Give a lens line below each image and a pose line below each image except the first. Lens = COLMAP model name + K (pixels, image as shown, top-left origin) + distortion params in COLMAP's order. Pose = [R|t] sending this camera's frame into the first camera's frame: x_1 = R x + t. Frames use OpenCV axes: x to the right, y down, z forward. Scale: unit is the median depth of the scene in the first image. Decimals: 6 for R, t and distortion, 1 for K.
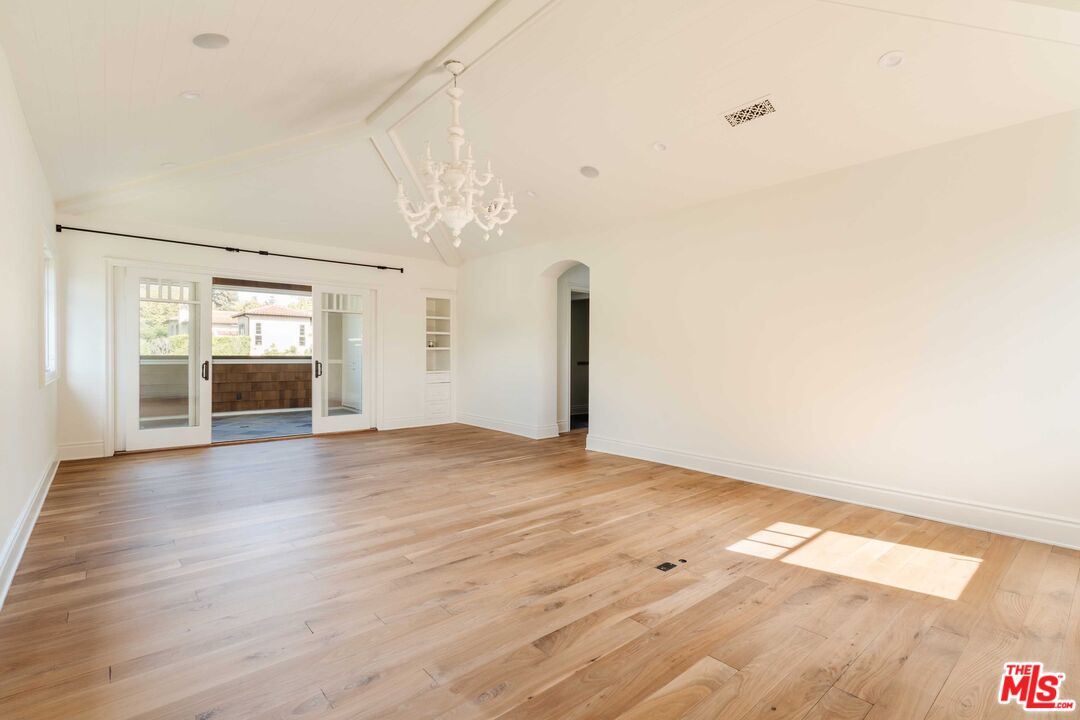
lens RADIAL K [[503.9, 0, 541.4], [0, 503.9, 366.2], [0, 0, 1]] dist [0.003945, 0.000657]
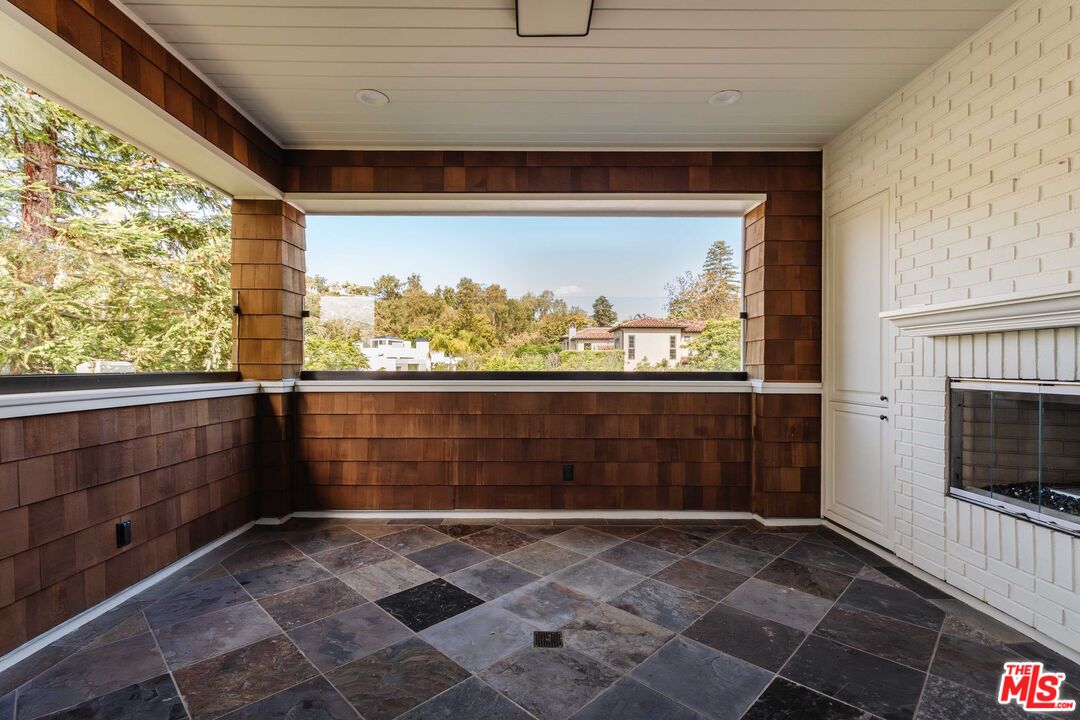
lens RADIAL K [[503.9, 0, 541.4], [0, 503.9, 366.2], [0, 0, 1]] dist [0.003945, 0.000657]
pose [[0.770843, -0.001761, -0.637023, -0.086217], [-0.015373, 0.999654, -0.021365, -0.004044], [0.636840, 0.026262, 0.770549, 0.162002]]
